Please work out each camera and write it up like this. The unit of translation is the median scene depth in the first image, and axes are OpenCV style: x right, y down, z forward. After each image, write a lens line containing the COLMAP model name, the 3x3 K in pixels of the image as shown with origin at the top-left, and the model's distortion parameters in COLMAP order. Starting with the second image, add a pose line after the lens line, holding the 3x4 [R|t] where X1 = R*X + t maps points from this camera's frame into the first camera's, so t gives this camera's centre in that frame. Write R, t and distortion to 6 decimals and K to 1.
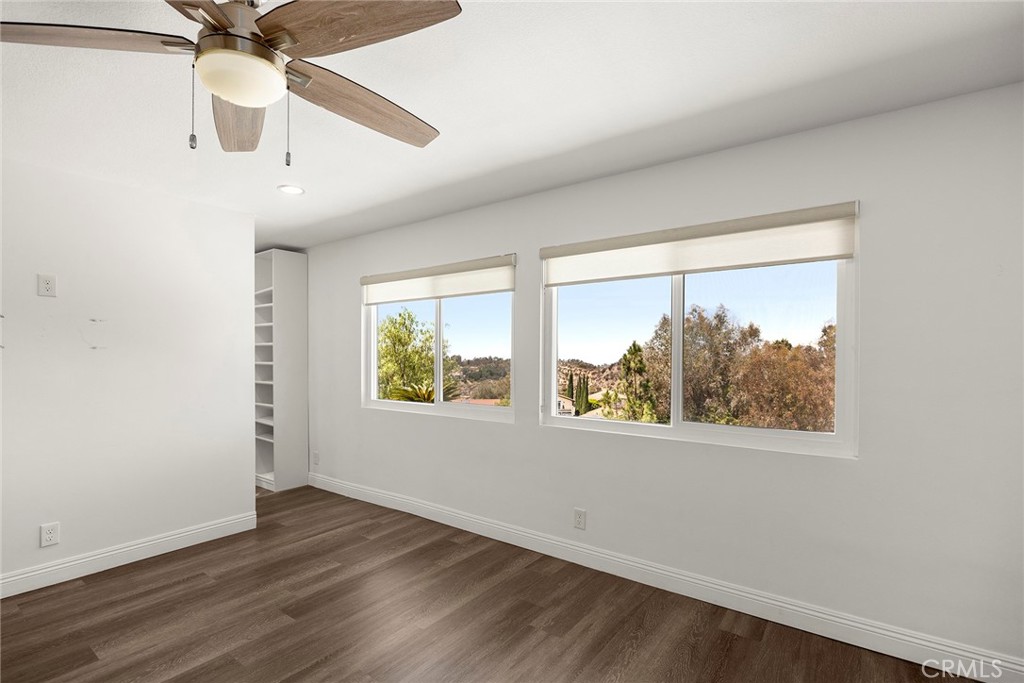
lens RADIAL K [[480.4, 0, 513.0], [0, 480.4, 355.0], [0, 0, 1]] dist [-0.019859, 0.000146]
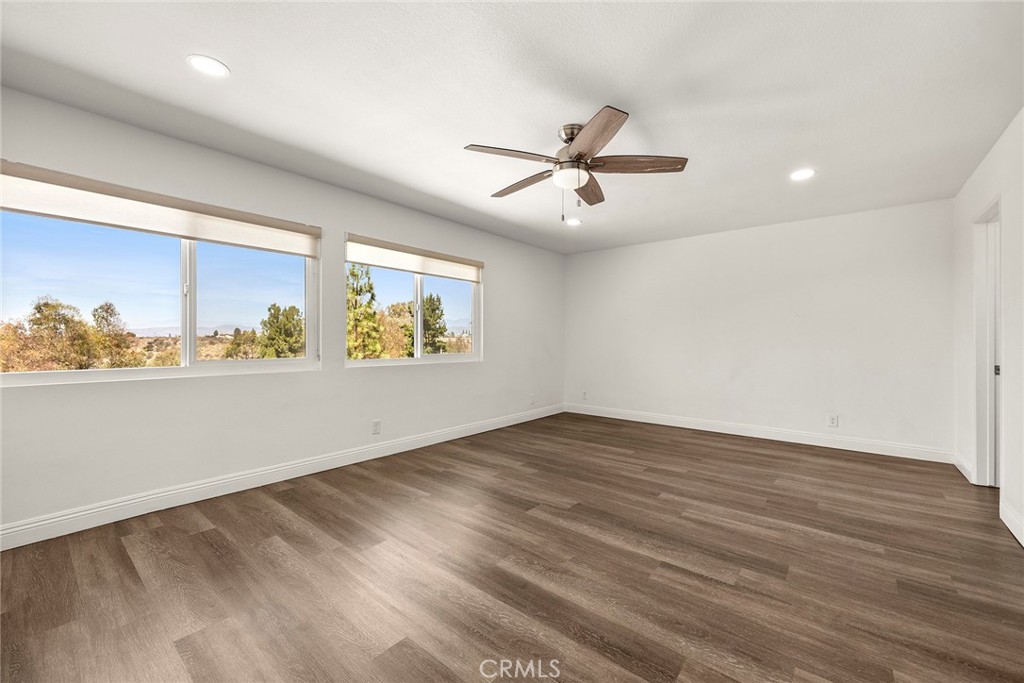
lens RADIAL K [[402.9, 0, 512.0], [0, 402.9, 341.5], [0, 0, 1]] dist [-0.001124, -0.000123]
pose [[0.062257, -0.008216, 0.998026, -1.000452], [-0.003328, 0.999959, 0.008440, 0.062130], [-0.998055, -0.003847, 0.062227, 0.475371]]
